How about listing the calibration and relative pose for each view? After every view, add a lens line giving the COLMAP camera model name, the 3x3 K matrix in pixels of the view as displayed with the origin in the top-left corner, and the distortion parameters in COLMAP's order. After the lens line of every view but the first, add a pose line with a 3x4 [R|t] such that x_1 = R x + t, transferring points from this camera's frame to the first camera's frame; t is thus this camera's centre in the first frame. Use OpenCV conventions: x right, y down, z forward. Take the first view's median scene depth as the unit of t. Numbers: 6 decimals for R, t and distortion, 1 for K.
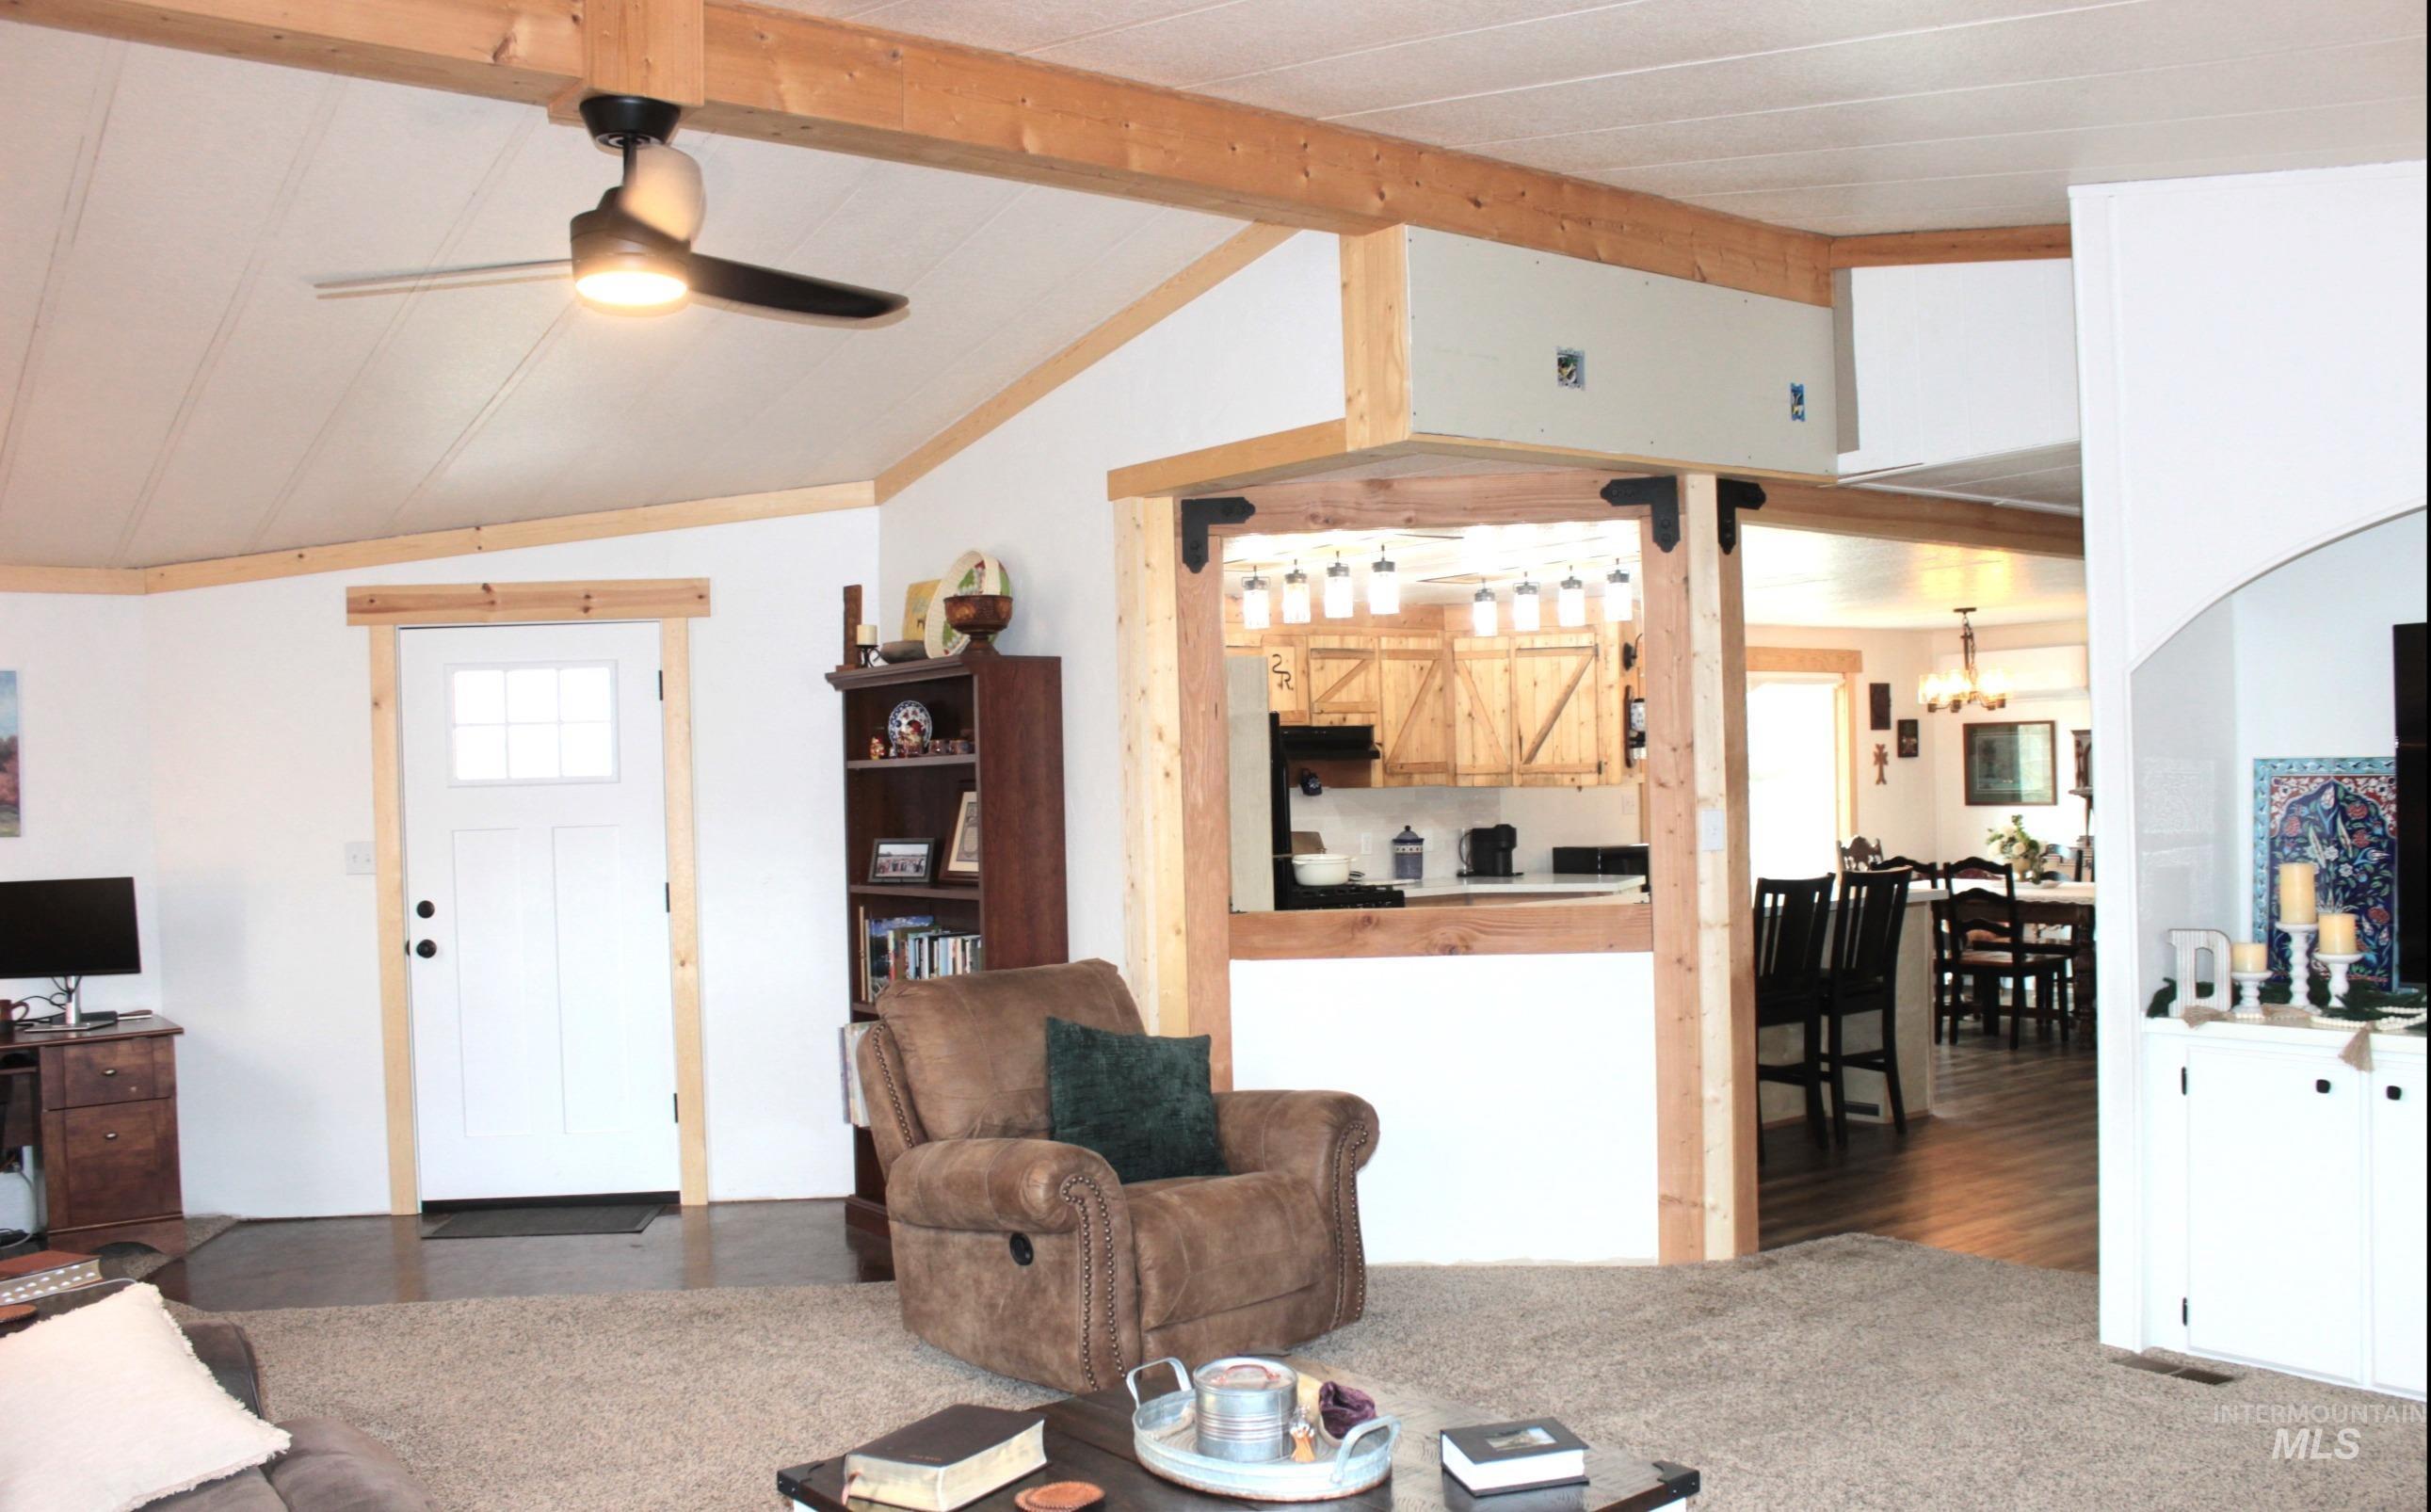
lens RADIAL K [[2025.7, 0, 1218.0], [0, 2025.7, 782.8], [0, 0, 1]] dist [-0.079552, 0.000545]
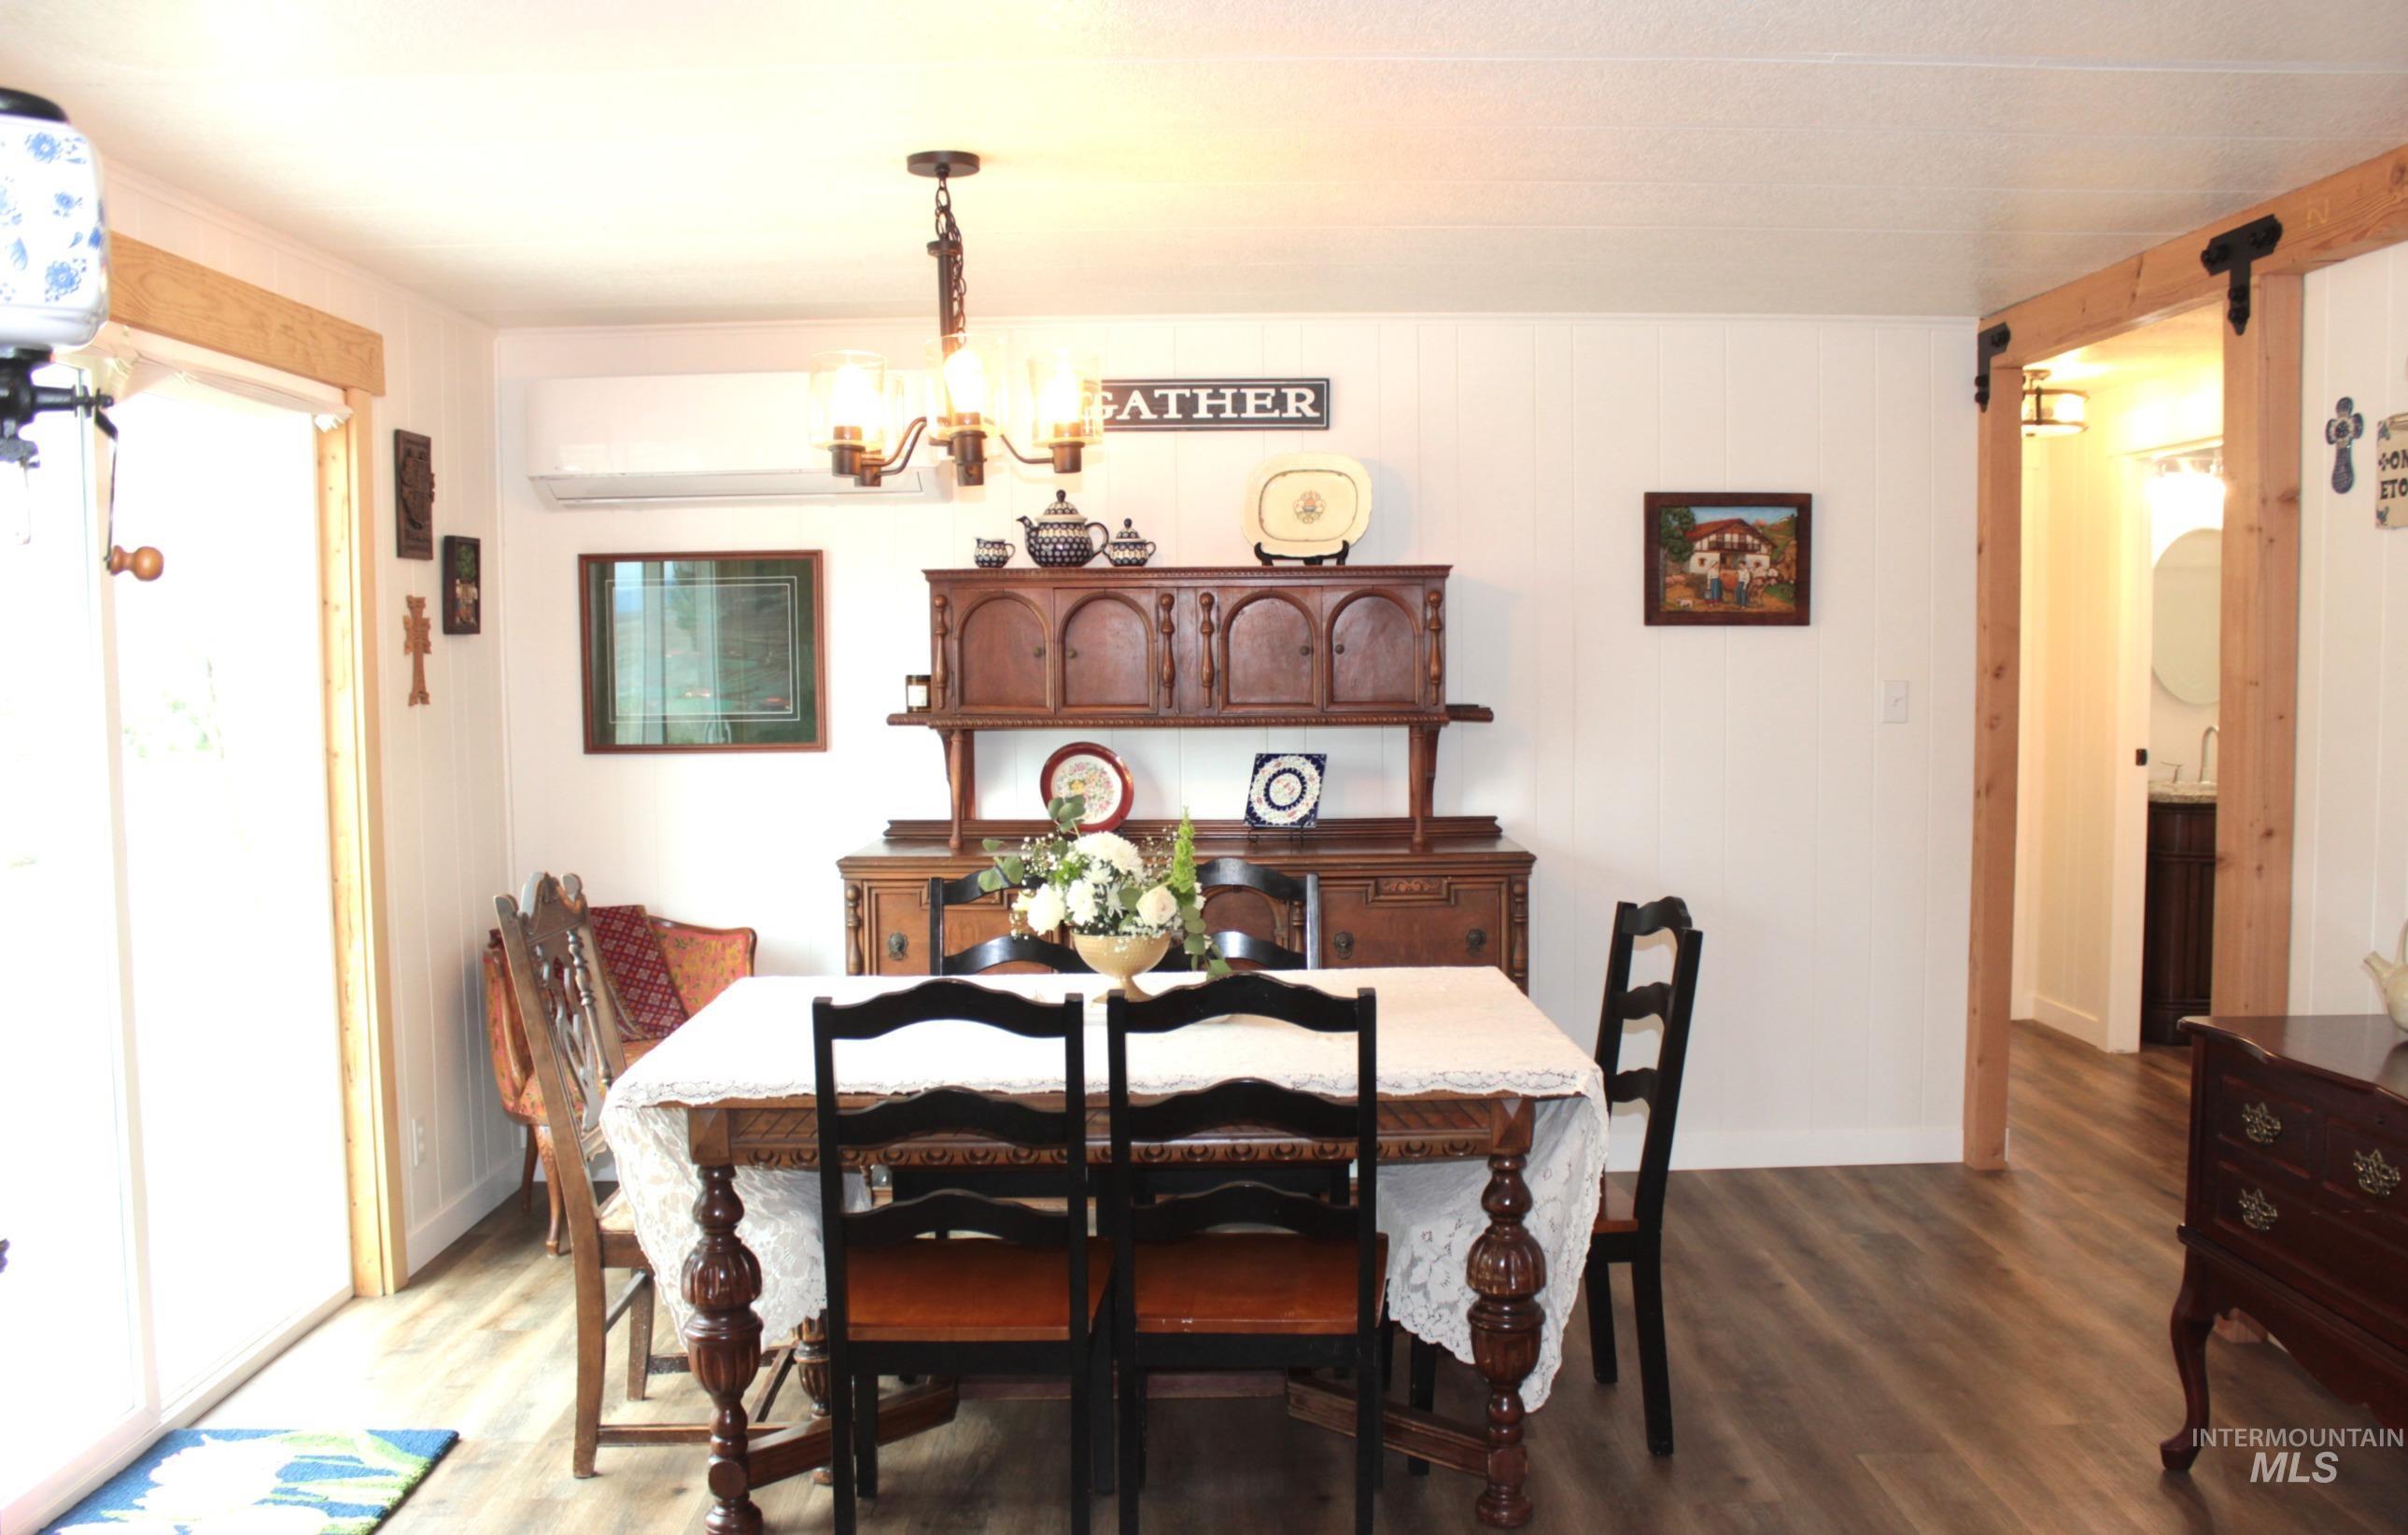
lens RADIAL K [[2082.0, 0, 1262.4], [0, 2082.0, 824.1], [0, 0, 1]] dist [-0.150865, 0.090010]
pose [[0.584834, -0.052530, 0.809451, 0.144433], [-0.000841, 0.997861, 0.065364, -0.002197], [-0.811153, -0.038908, 0.583539, 0.828071]]
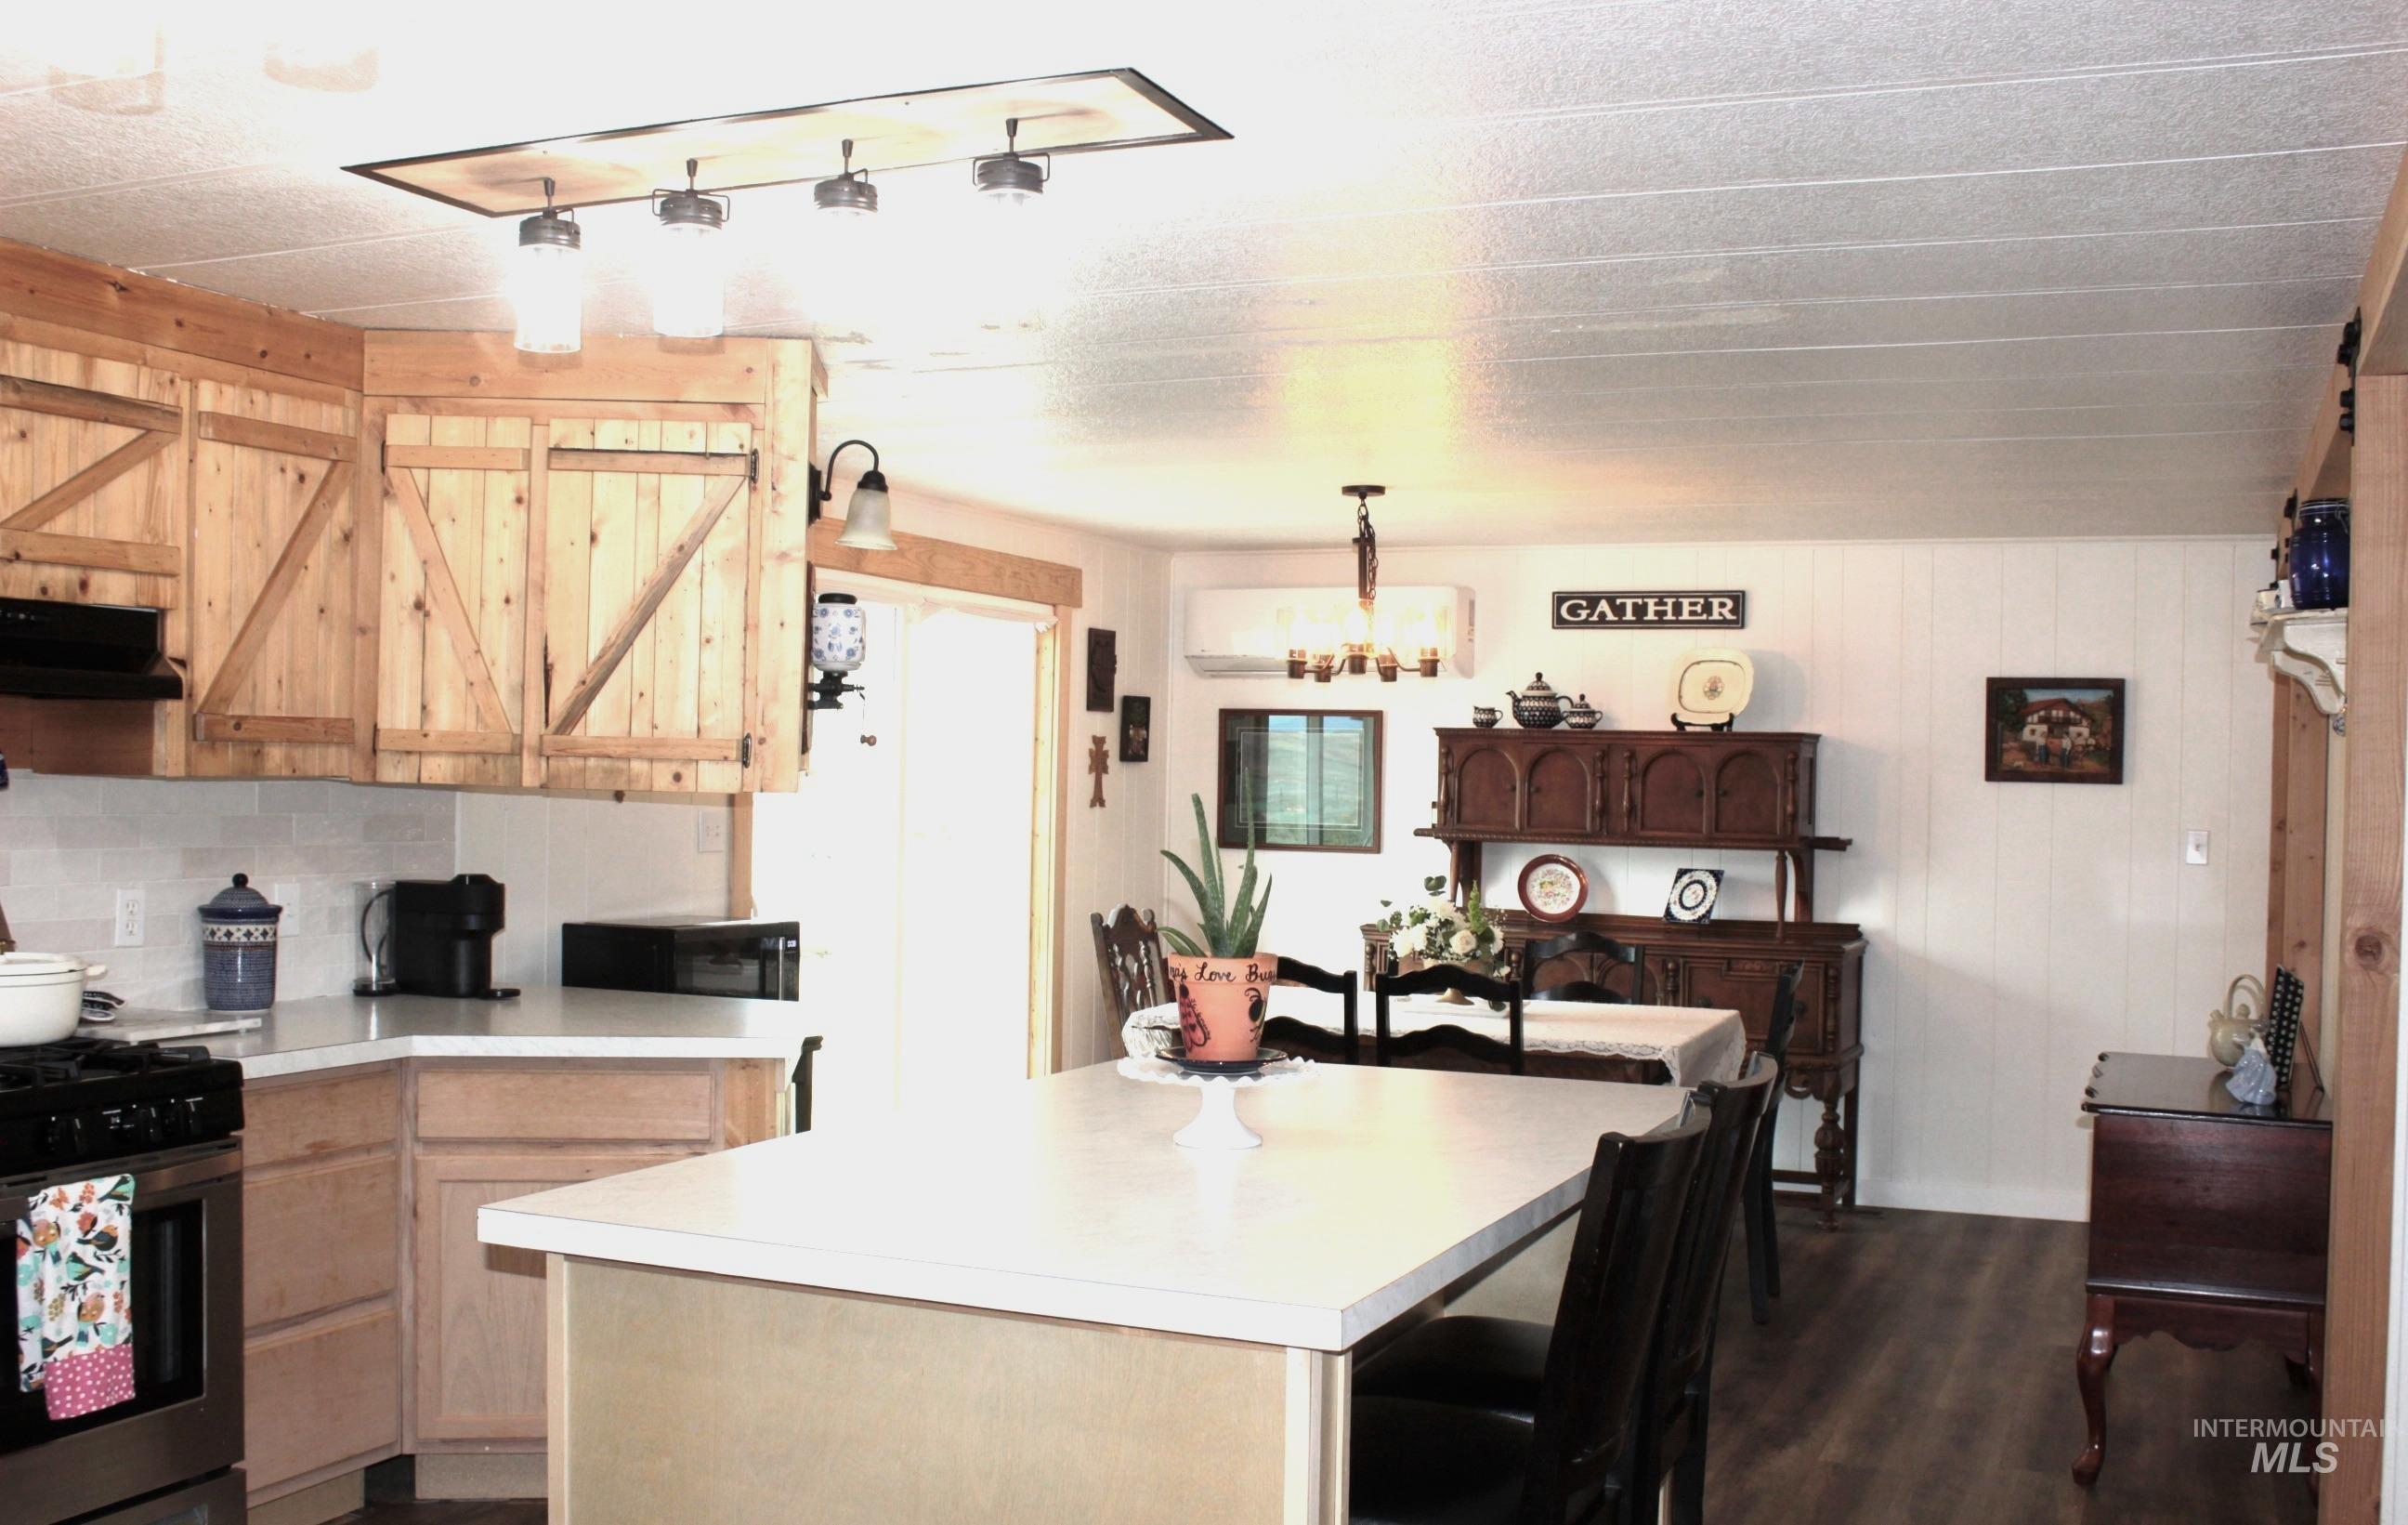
lens RADIAL K [[2324.4, 0, 1212.4], [0, 2324.4, 761.4], [0, 0, 1]] dist [-0.084890, 0.000000]
pose [[0.863891, 0.044210, 0.501734, 0.032718], [-0.038647, 0.999022, -0.021485, 0.001191], [-0.502193, -0.000830, 0.864755, 0.524279]]
